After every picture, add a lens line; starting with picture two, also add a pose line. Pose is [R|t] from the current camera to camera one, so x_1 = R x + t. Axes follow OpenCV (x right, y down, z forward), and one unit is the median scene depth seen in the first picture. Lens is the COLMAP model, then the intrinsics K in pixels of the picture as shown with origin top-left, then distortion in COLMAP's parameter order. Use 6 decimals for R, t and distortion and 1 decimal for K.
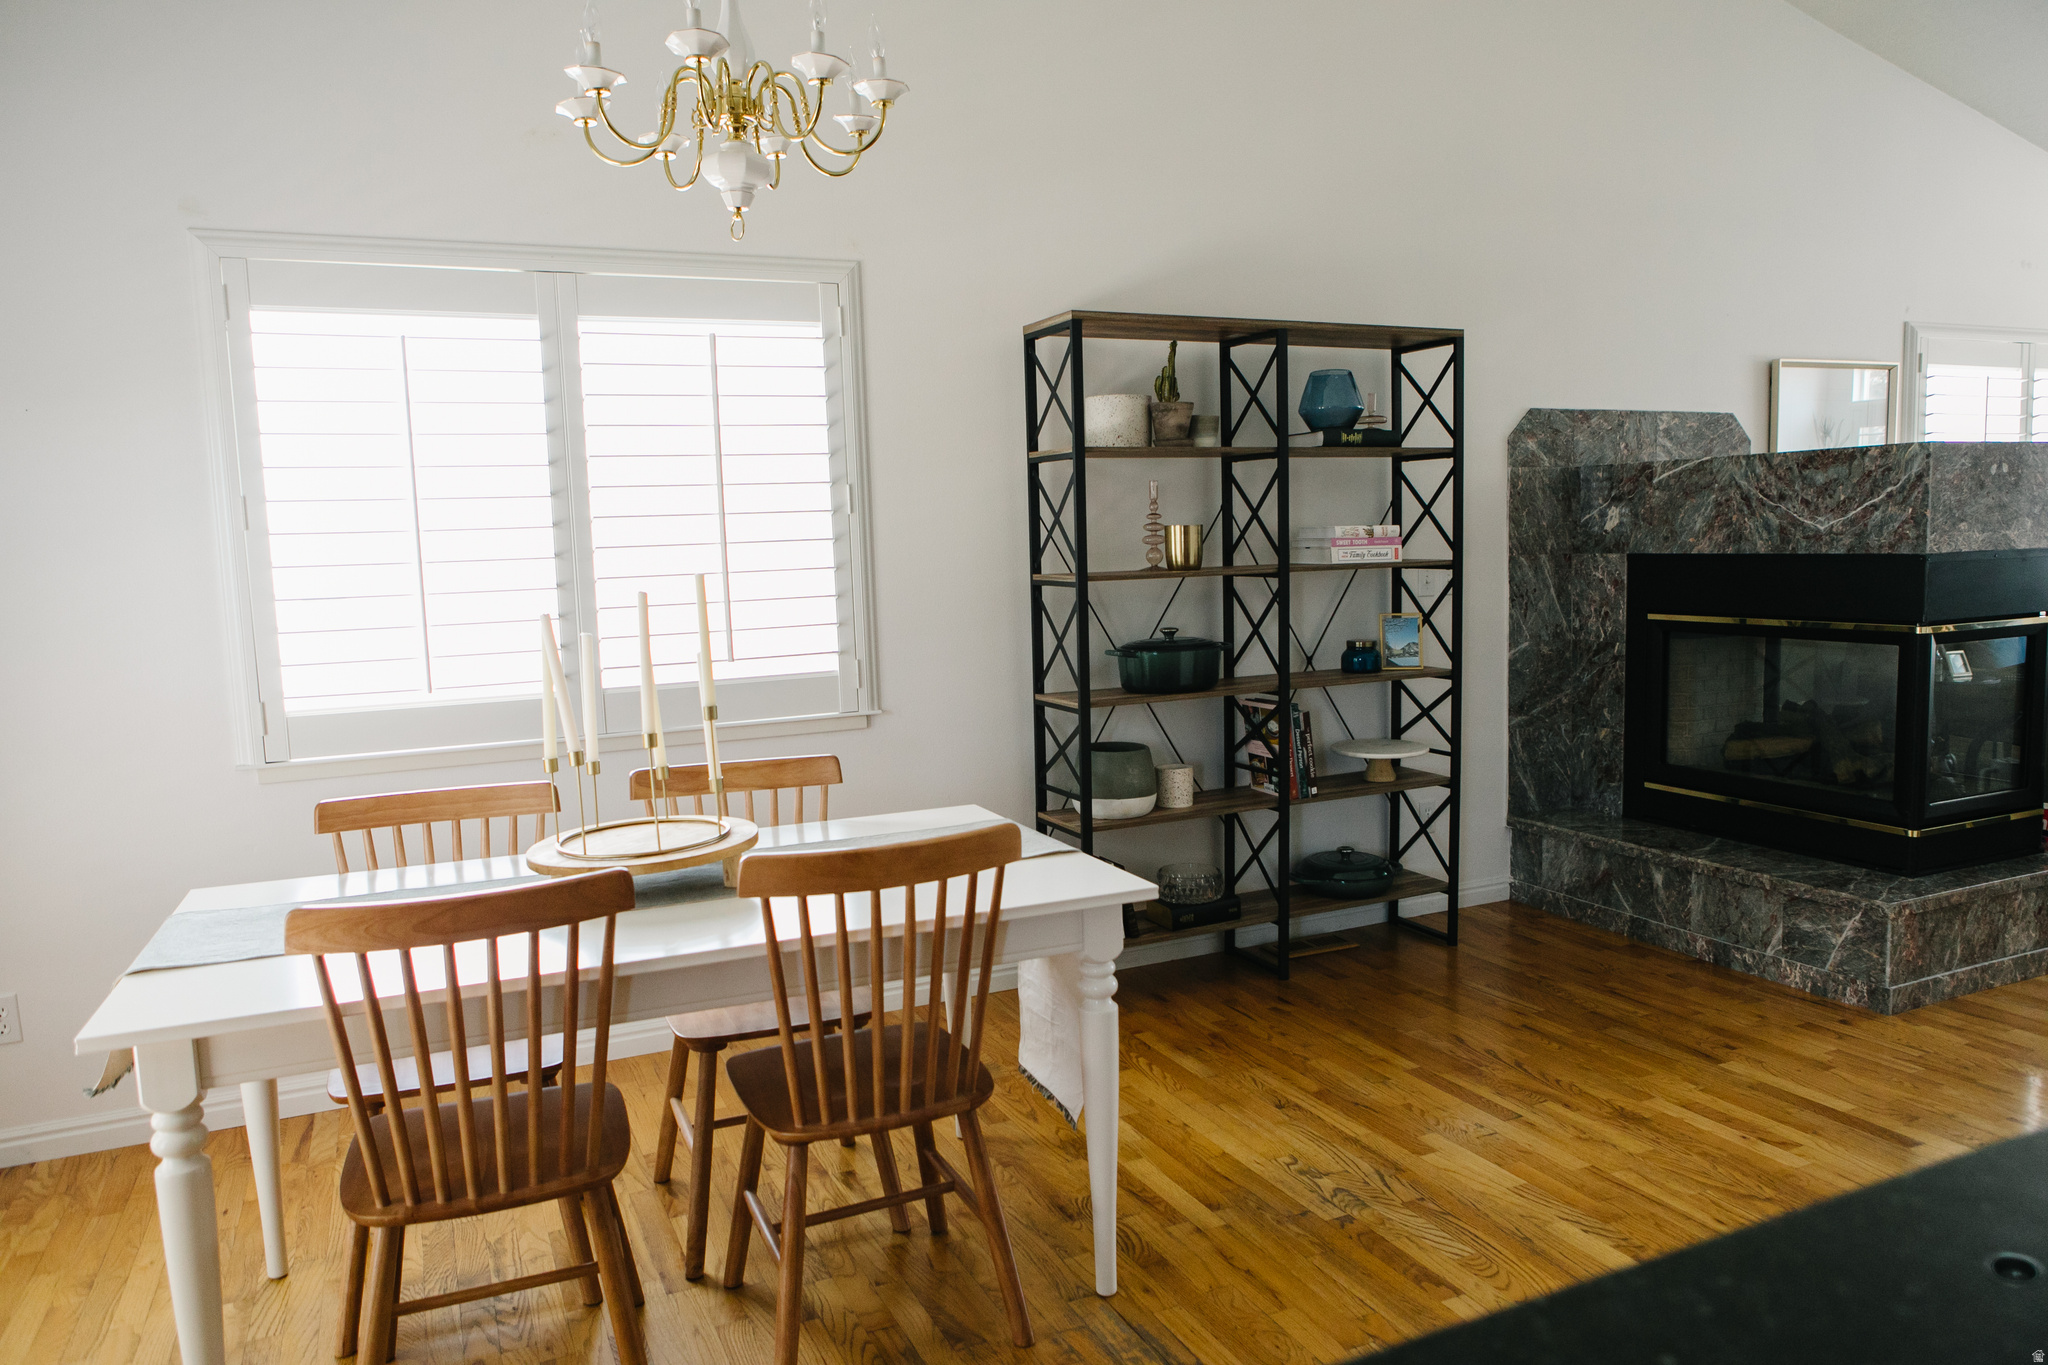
lens RADIAL K [[1385.2, 0, 1022.6], [0, 1385.2, 685.7], [0, 0, 1]] dist [-0.026132, 0.019864]
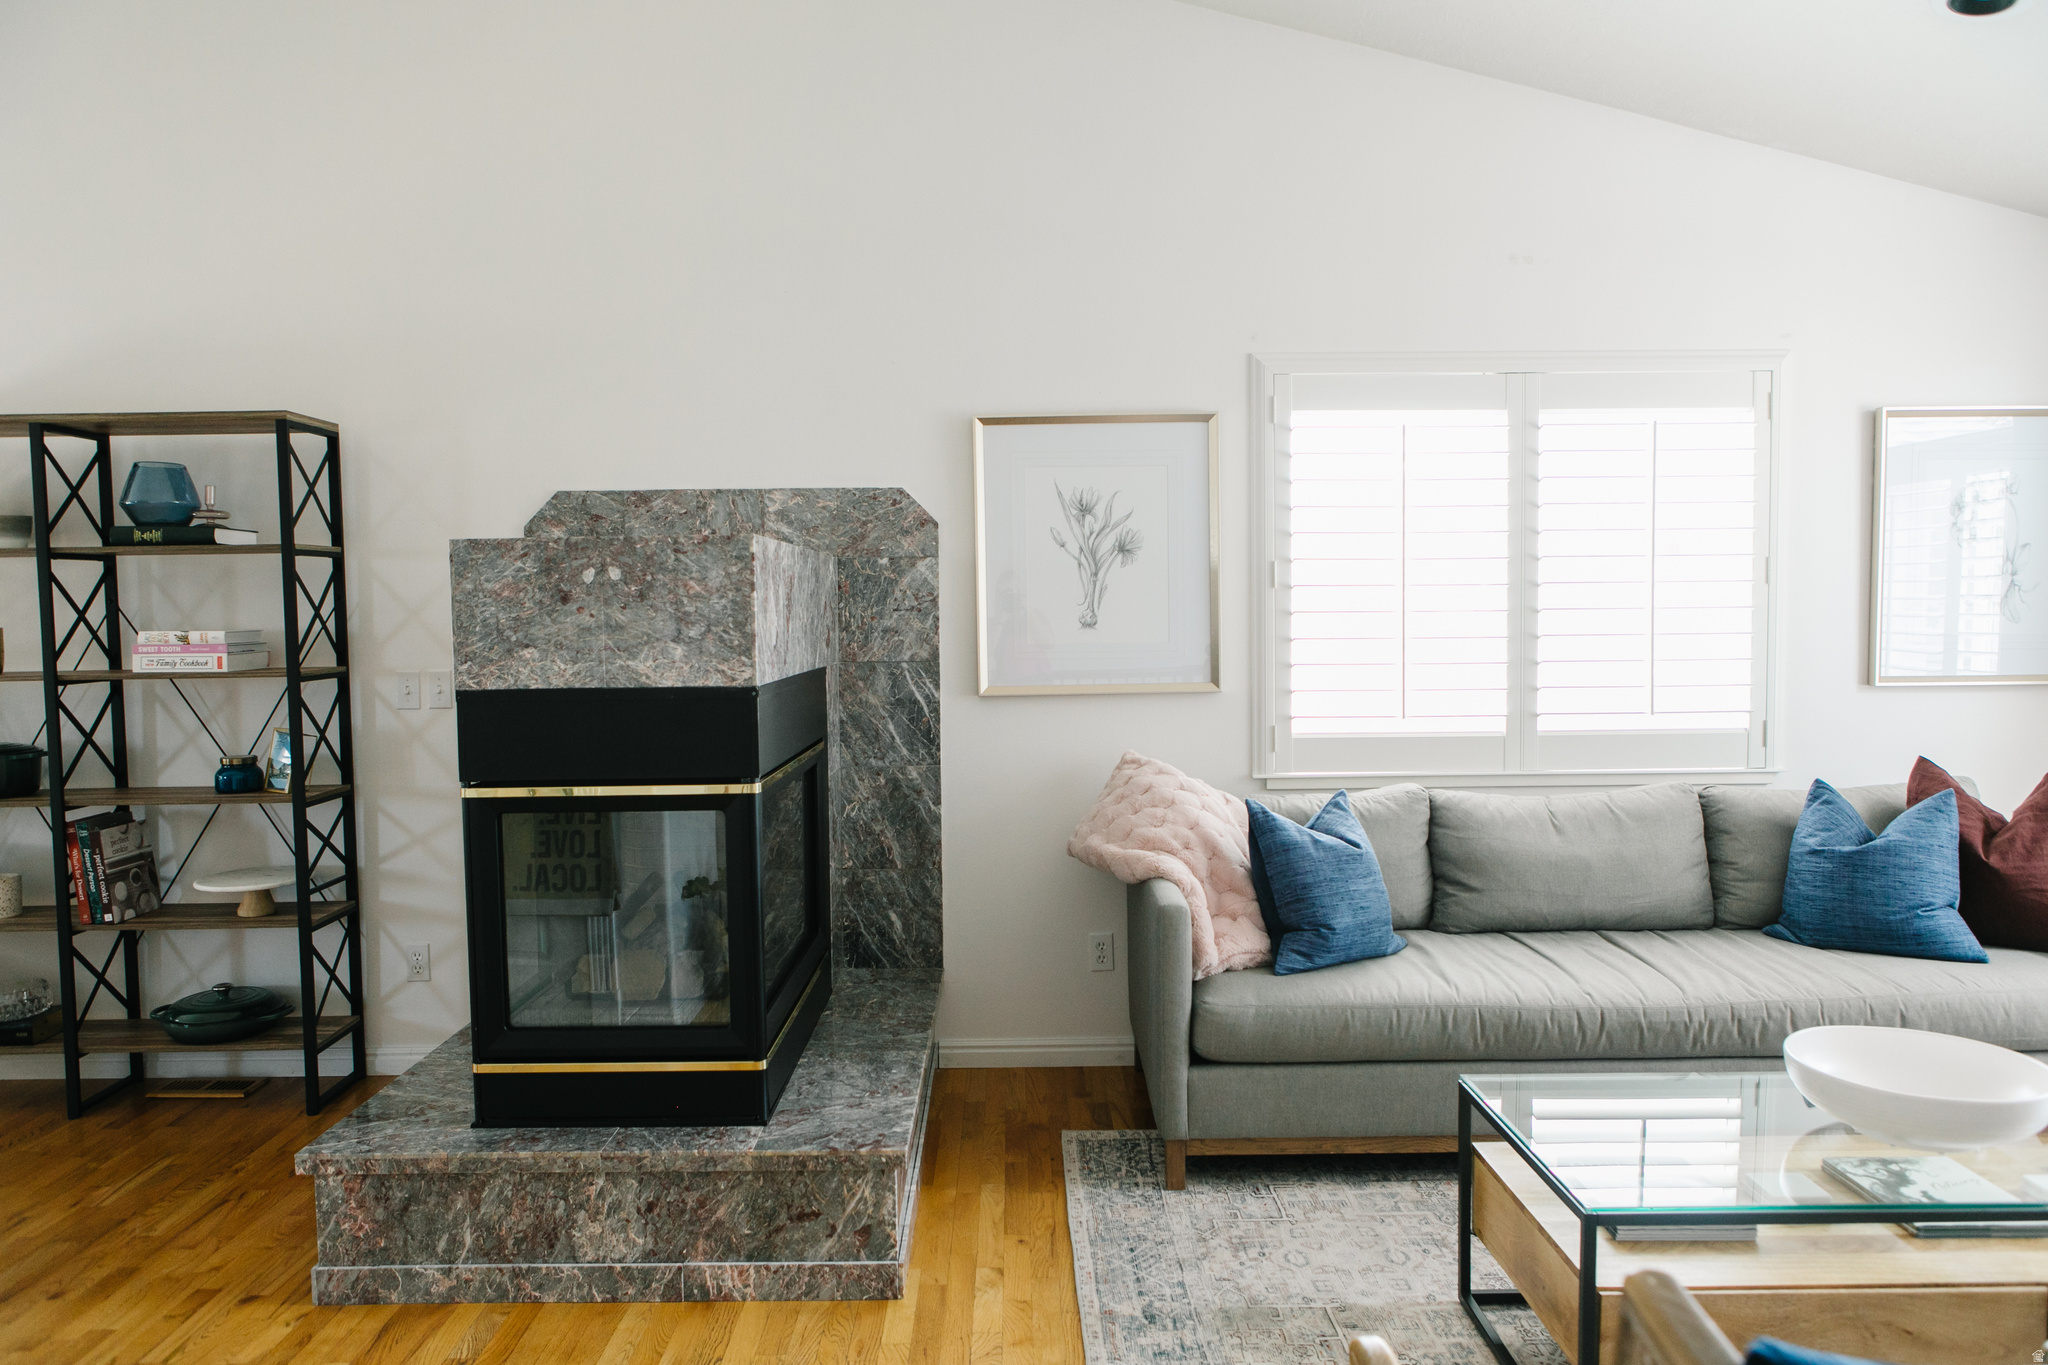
lens RADIAL K [[1385.2, 0, 1022.6], [0, 1385.2, 685.7], [0, 0, 1]] dist [-0.026132, 0.019864]
pose [[0.912272, 0.040050, -0.407621, 1.138057], [-0.056827, 0.997959, -0.029129, -0.086350], [0.405623, 0.049738, 0.912686, 0.408951]]
